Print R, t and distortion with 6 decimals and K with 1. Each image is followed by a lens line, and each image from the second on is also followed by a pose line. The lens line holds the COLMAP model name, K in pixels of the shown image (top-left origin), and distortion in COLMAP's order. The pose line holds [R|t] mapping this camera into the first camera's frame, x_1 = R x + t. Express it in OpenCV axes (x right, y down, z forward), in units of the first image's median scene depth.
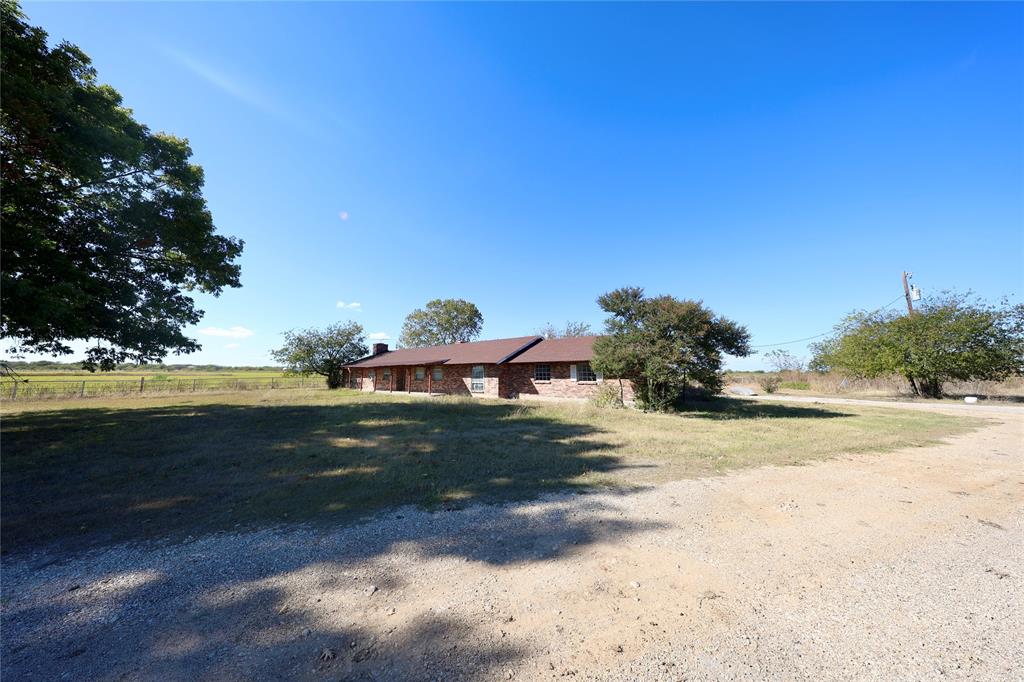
lens RADIAL K [[289.5, 0, 511.4], [0, 289.5, 340.3], [0, 0, 1]] dist [-0.000673, -0.000076]
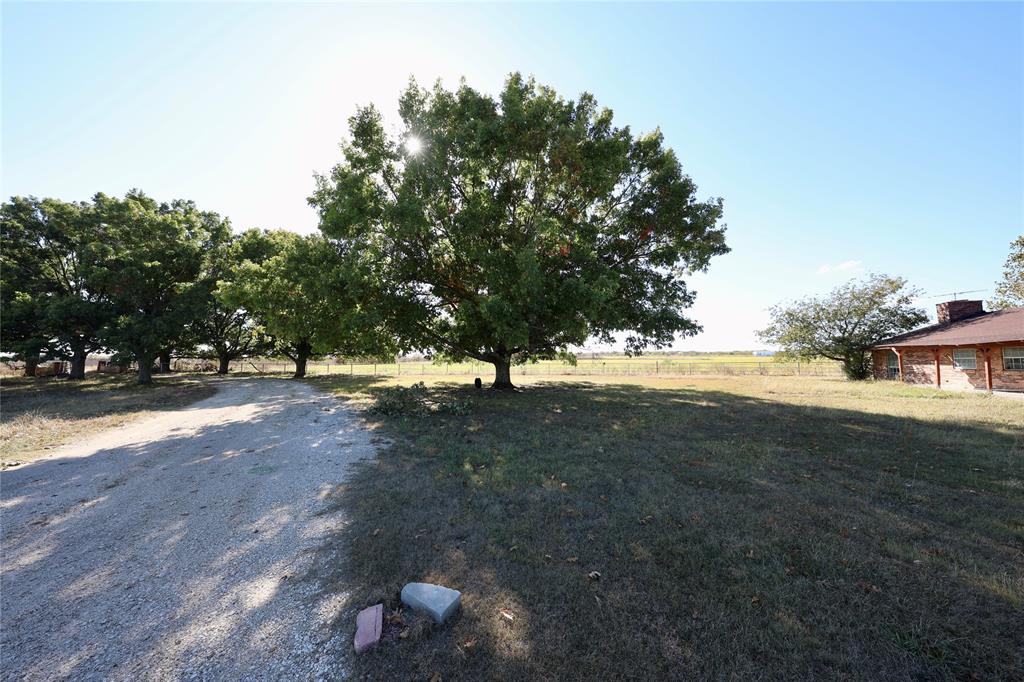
lens RADIAL K [[289.5, 0, 511.4], [0, 289.5, 340.3], [0, 0, 1]] dist [-0.000673, -0.000076]
pose [[0.207873, -0.063791, -0.976074, -0.289578], [0.117191, 0.992308, -0.039894, 0.021980], [0.971110, -0.106094, 0.213750, 0.210524]]
